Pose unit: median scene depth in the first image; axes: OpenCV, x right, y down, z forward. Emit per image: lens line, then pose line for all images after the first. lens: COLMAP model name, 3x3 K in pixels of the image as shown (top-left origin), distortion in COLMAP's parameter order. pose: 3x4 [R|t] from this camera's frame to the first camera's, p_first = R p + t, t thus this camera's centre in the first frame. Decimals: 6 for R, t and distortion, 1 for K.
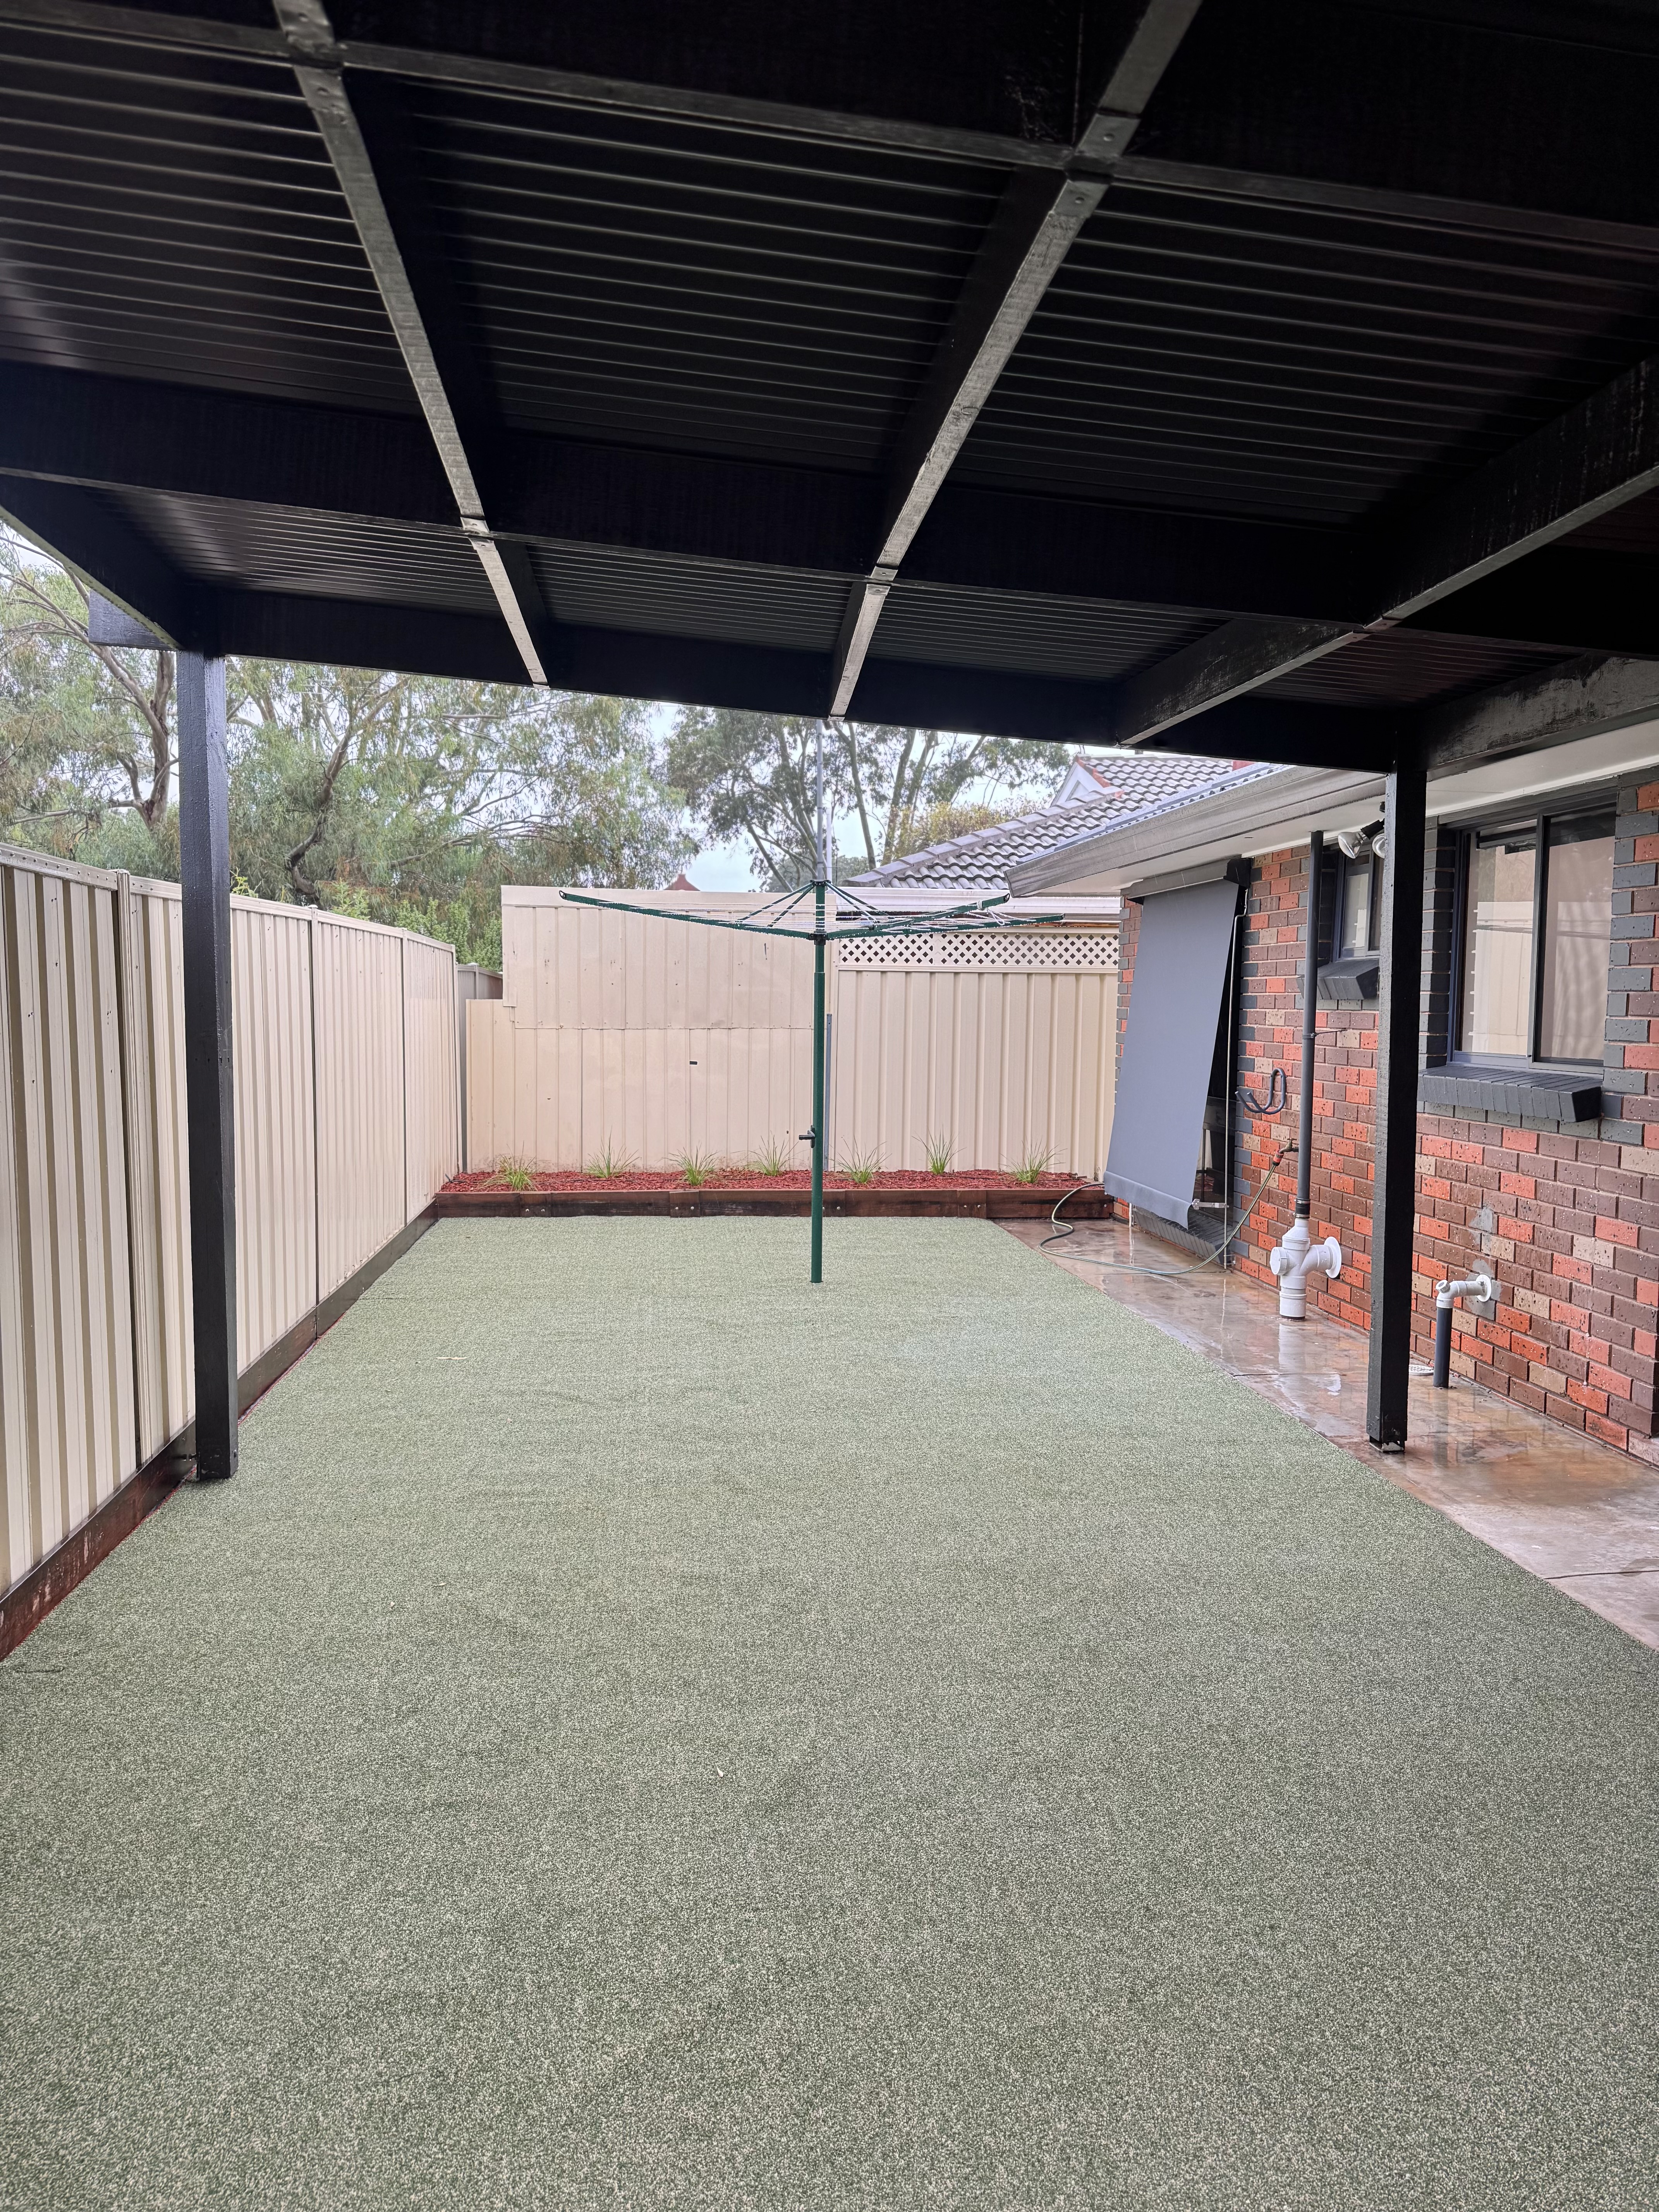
lens RADIAL K [[1549.3, 0, 829.5], [0, 1549.3, 1106.0], [0, 0, 1]] dist [0.161680, -0.308760]
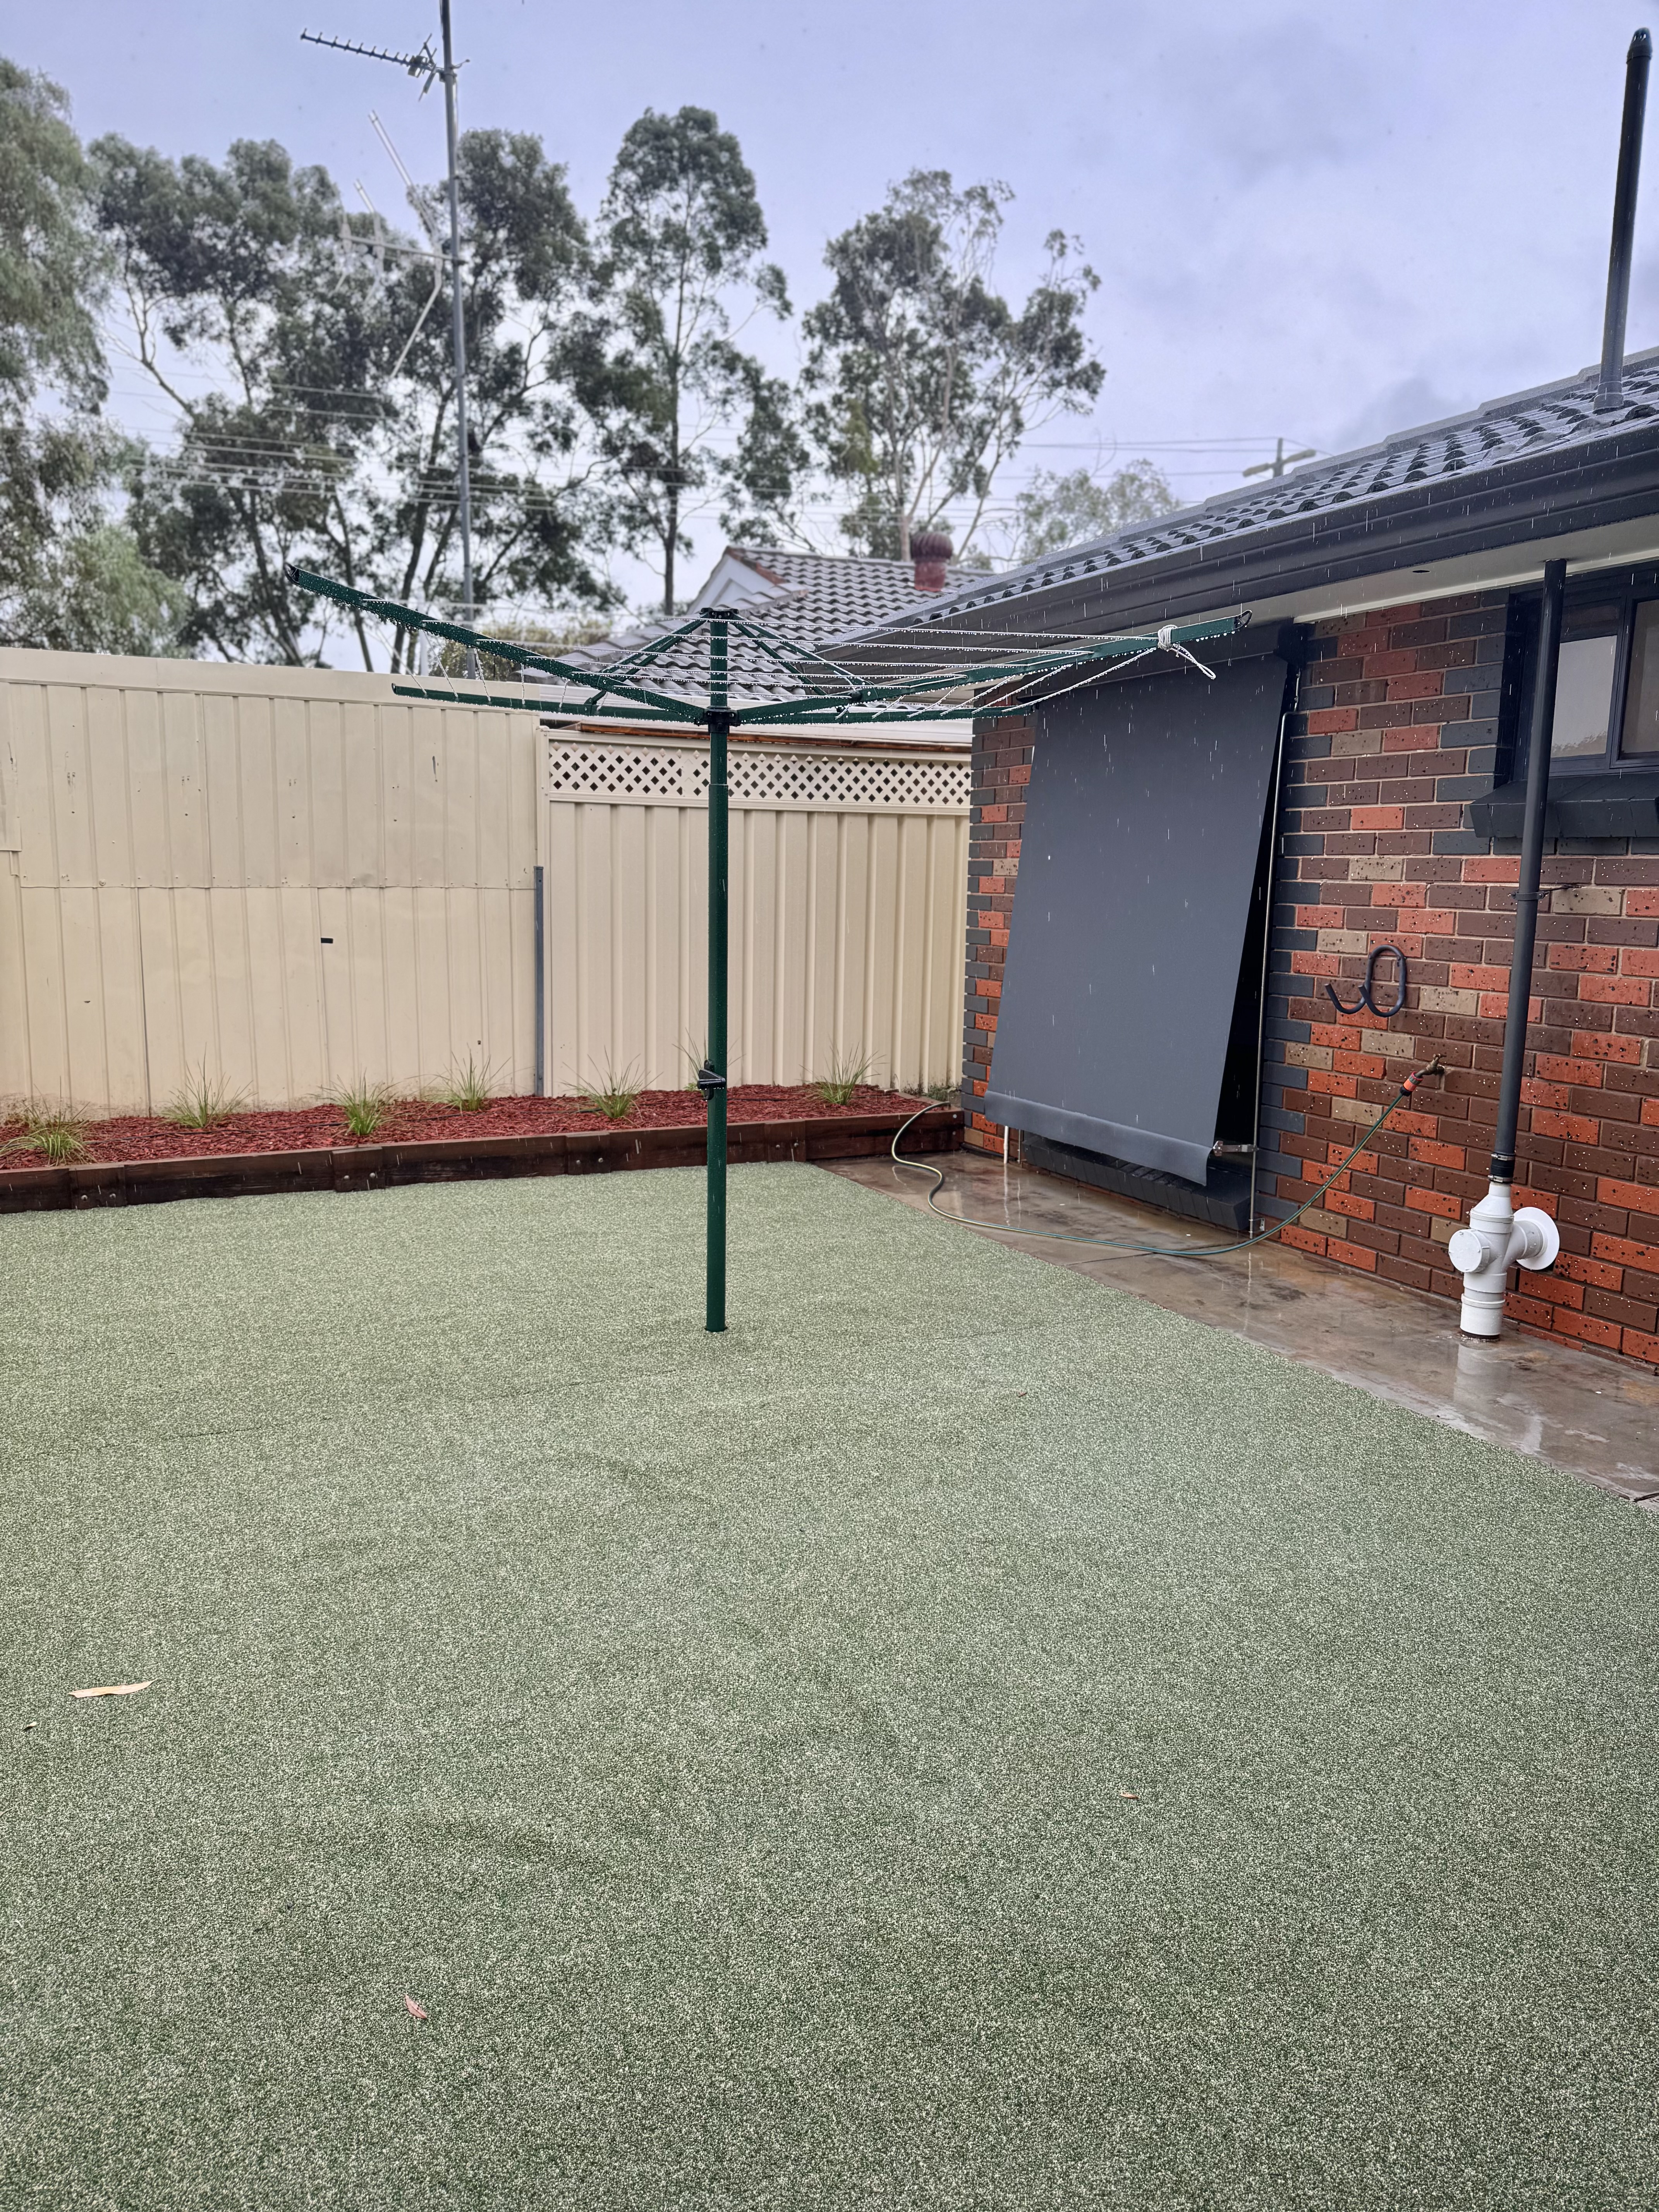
lens RADIAL K [[1549.3, 0, 829.5], [0, 1549.3, 1106.0], [0, 0, 1]] dist [0.161680, -0.308760]
pose [[0.946270, -0.046746, 0.319981, -0.112033], [0.018611, 0.995729, 0.090429, -0.015764], [-0.322842, -0.079615, 0.943098, 0.332591]]
